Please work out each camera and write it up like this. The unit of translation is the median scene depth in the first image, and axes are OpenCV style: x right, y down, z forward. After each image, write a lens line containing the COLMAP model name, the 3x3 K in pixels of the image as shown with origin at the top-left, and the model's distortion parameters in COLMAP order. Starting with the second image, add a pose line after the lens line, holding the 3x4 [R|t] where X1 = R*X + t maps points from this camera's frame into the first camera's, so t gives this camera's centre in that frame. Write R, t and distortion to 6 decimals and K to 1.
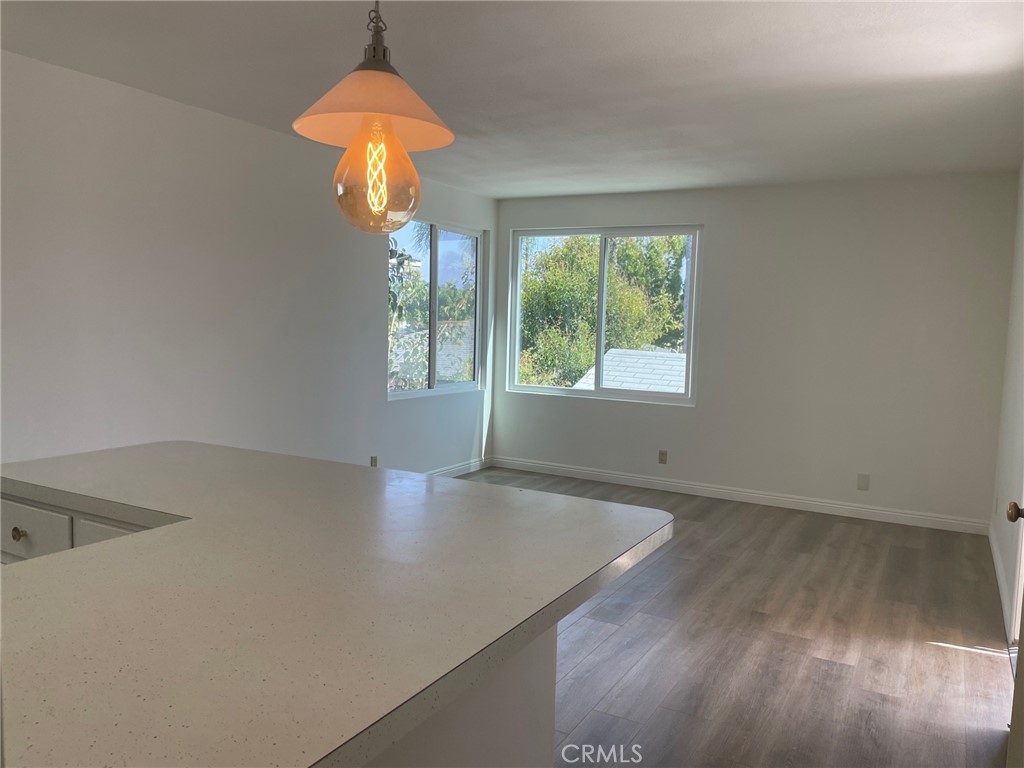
lens RADIAL K [[777.8, 0, 512.0], [0, 777.8, 389.4], [0, 0, 1]] dist [0.076486, -0.085821]
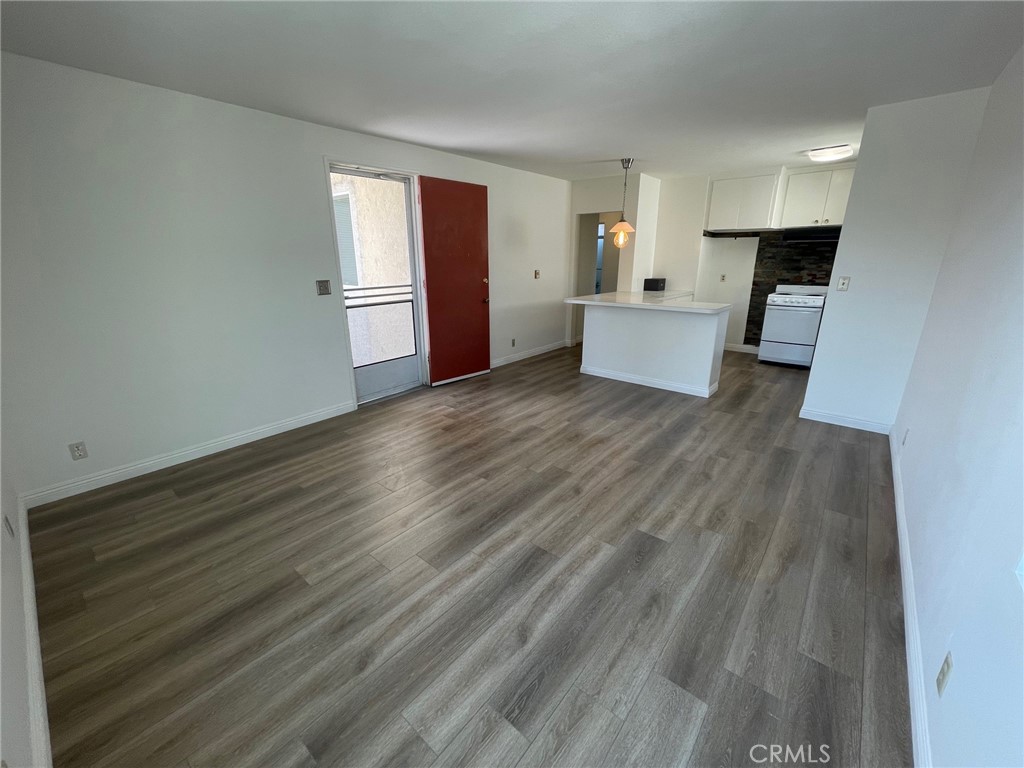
lens RADIAL K [[411.8, 0, 505.7], [0, 411.8, 385.7], [0, 0, 1]] dist [-0.001368, -0.000600]
pose [[-0.980552, -0.083648, 0.177541, 0.011556], [-0.008806, 0.922465, 0.385980, -0.094362], [-0.196061, 0.376910, -0.905262, 0.980978]]
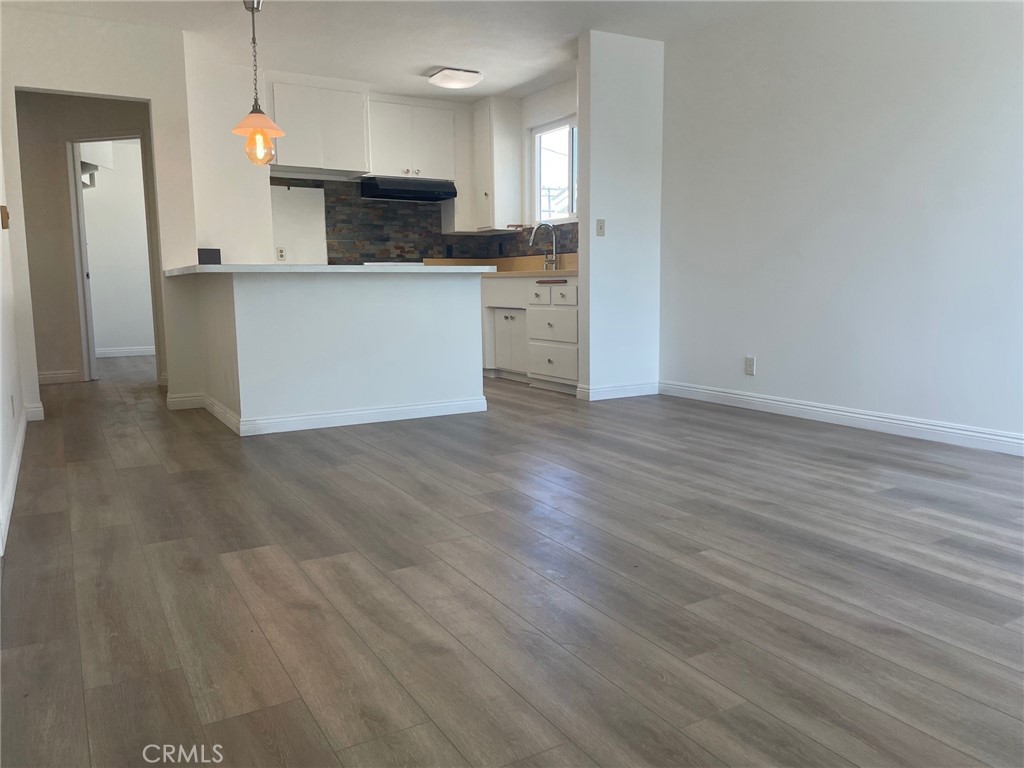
lens RADIAL K [[777.8, 0, 521.2], [0, 777.8, 380.9], [0, 0, 1]] dist [0.076486, -0.085821]
pose [[-0.502000, 0.084346, -0.860745, 0.433647], [-0.078339, 0.986707, 0.142378, 0.024722], [0.861312, 0.138903, -0.488720, 0.747320]]
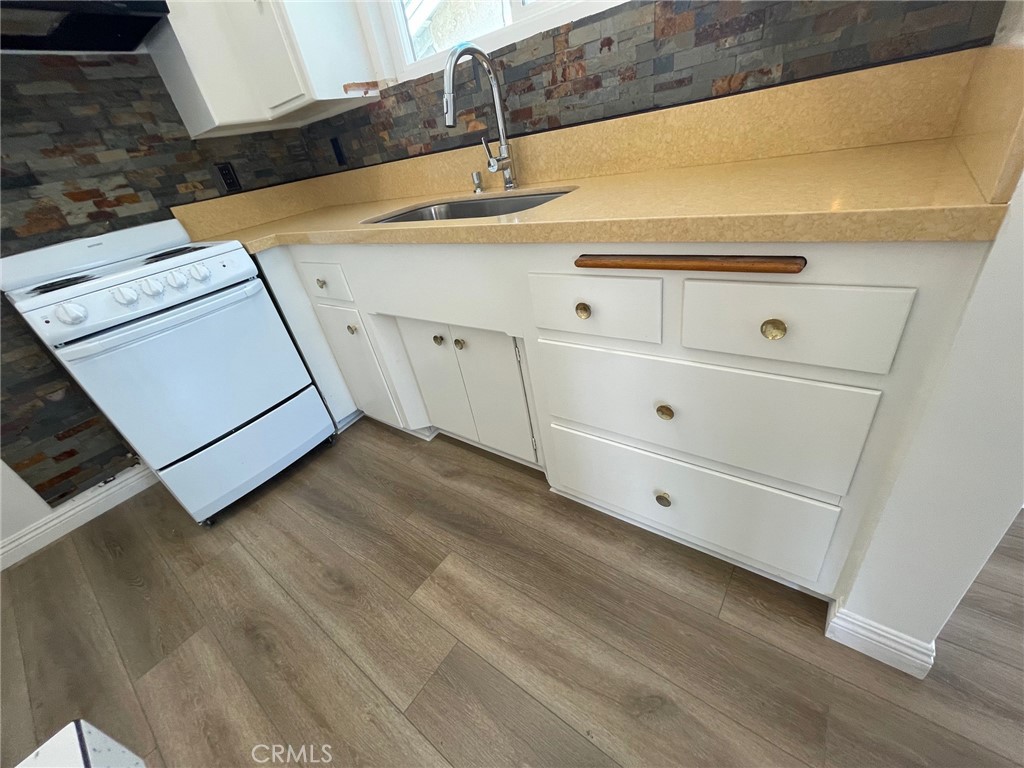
lens RADIAL K [[411.8, 0, 507.6], [0, 411.8, 382.3], [0, 0, 1]] dist [-0.001368, -0.000600]
pose [[-0.140553, 0.501033, -0.853938, -0.201232], [0.081577, 0.865428, 0.494347, 0.006586], [0.986707, -0.000180, -0.162511, 0.324536]]
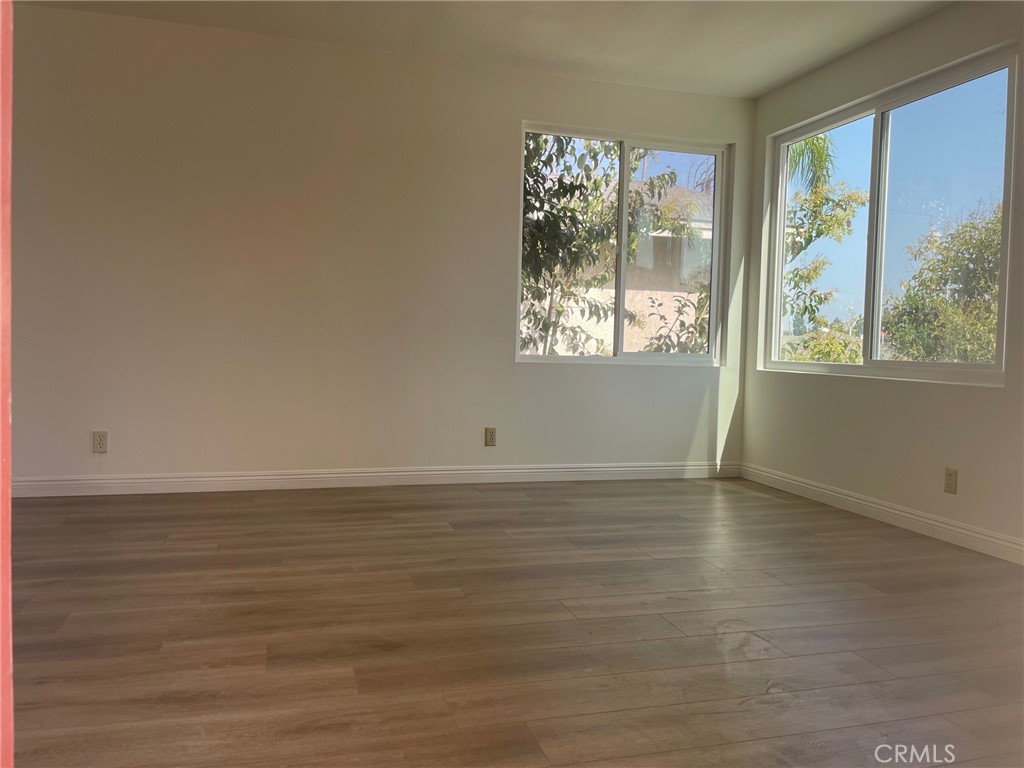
lens RADIAL K [[777.8, 0, 511.4], [0, 777.8, 378.5], [0, 0, 1]] dist [0.076486, -0.085821]
pose [[0.716841, 0.020841, -0.696925, 0.336061], [-0.065028, 0.997195, -0.037067, 0.052102], [0.694197, 0.071891, 0.716186, 0.362931]]
